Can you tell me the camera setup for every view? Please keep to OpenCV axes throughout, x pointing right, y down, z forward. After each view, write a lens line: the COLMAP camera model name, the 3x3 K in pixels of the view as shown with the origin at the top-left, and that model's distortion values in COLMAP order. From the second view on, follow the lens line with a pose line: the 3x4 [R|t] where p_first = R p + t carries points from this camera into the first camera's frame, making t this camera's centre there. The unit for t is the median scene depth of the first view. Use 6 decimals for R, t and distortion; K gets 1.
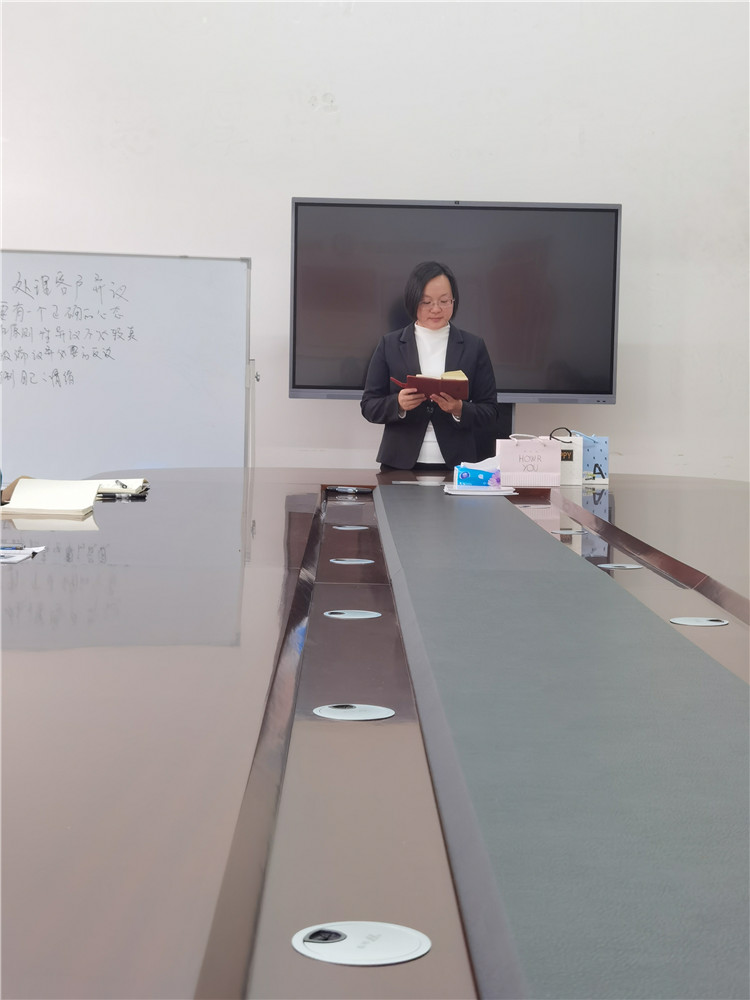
lens RADIAL K [[1772.5, 0, 378.6], [0, 1772.5, 468.5], [0, 0, 1]] dist [0.317764, -3.092679]
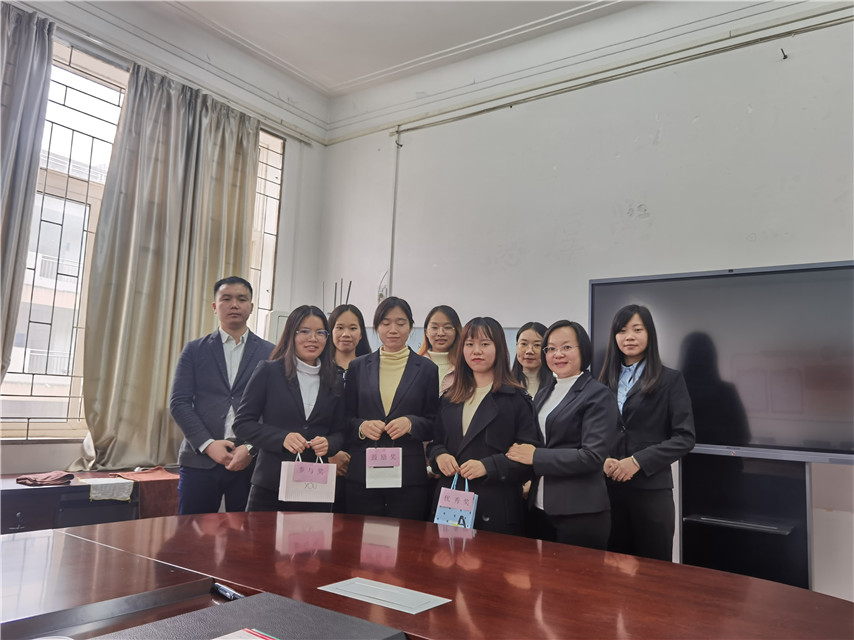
lens RADIAL K [[657.1, 0, 465.3], [0, 657.1, 319.4], [0, 0, 1]] dist [0.008100, 0.009192]
pose [[0.806851, -0.060650, -0.587633, 0.153998], [-0.059729, 0.981244, -0.183286, -0.038341], [0.587727, 0.182983, 0.788095, 0.619284]]
